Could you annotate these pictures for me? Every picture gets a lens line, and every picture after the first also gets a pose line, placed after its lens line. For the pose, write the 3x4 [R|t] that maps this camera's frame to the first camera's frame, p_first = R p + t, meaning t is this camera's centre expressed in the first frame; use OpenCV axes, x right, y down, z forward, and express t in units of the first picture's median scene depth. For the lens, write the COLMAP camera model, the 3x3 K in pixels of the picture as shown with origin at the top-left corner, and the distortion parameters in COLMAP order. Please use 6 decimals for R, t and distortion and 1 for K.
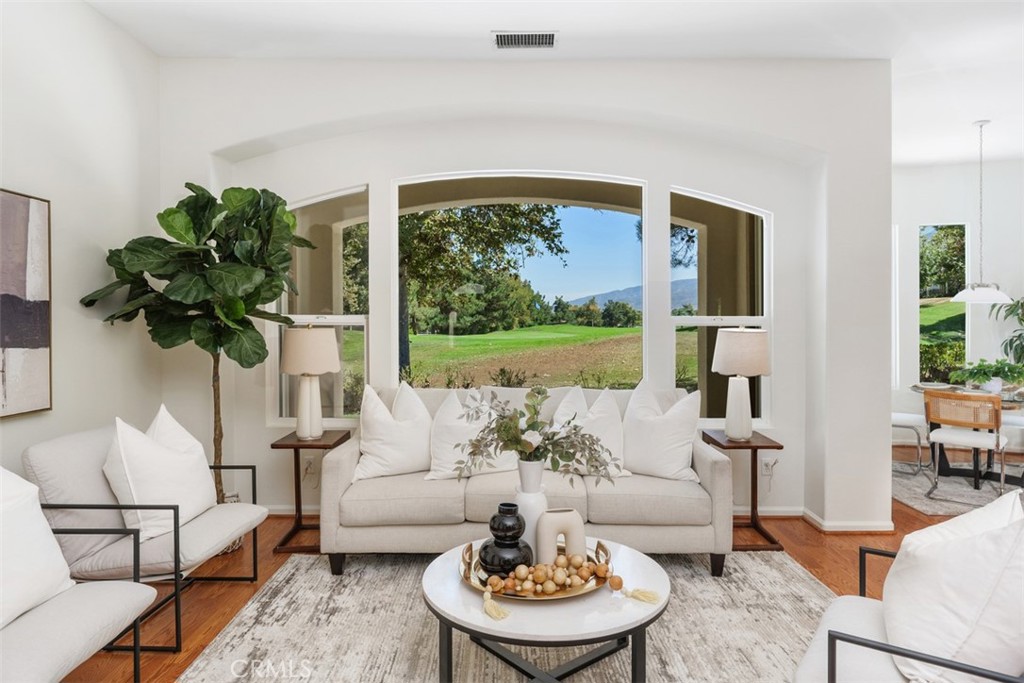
lens RADIAL K [[635.0, 0, 524.9], [0, 635.0, 328.0], [0, 0, 1]] dist [-0.004494, -0.002463]
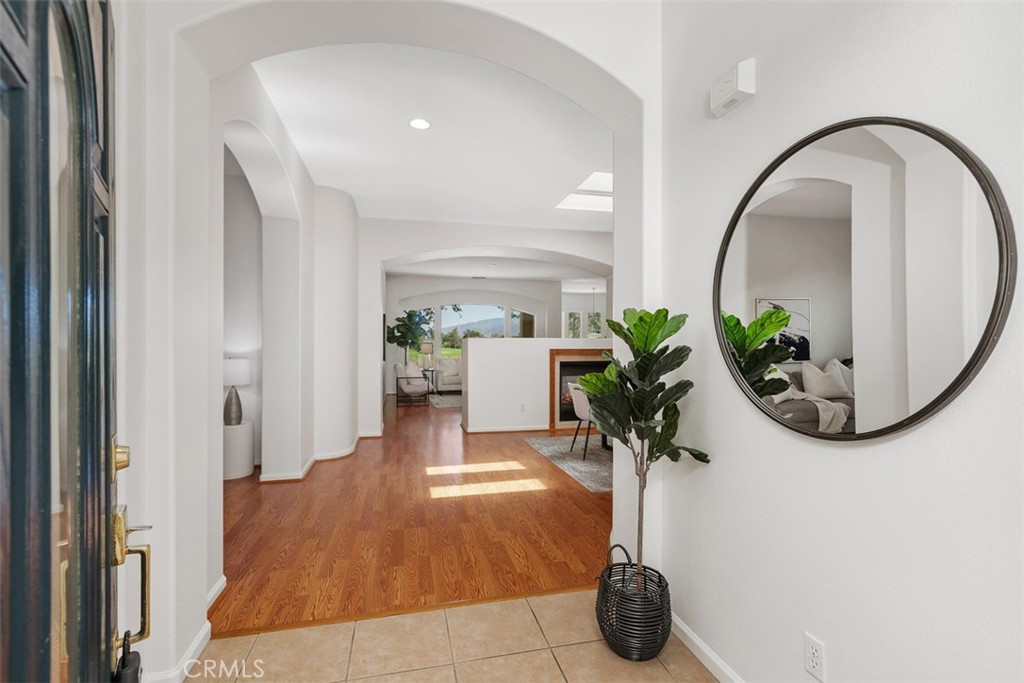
lens RADIAL K [[454.5, 0, 498.2], [0, 454.5, 319.7], [0, 0, 1]] dist [0.002131, 0.000139]
pose [[0.979138, 0.009563, 0.202972, -0.580440], [0.003767, 0.997866, -0.065187, 0.049895], [-0.203162, 0.064591, 0.977012, -2.376730]]
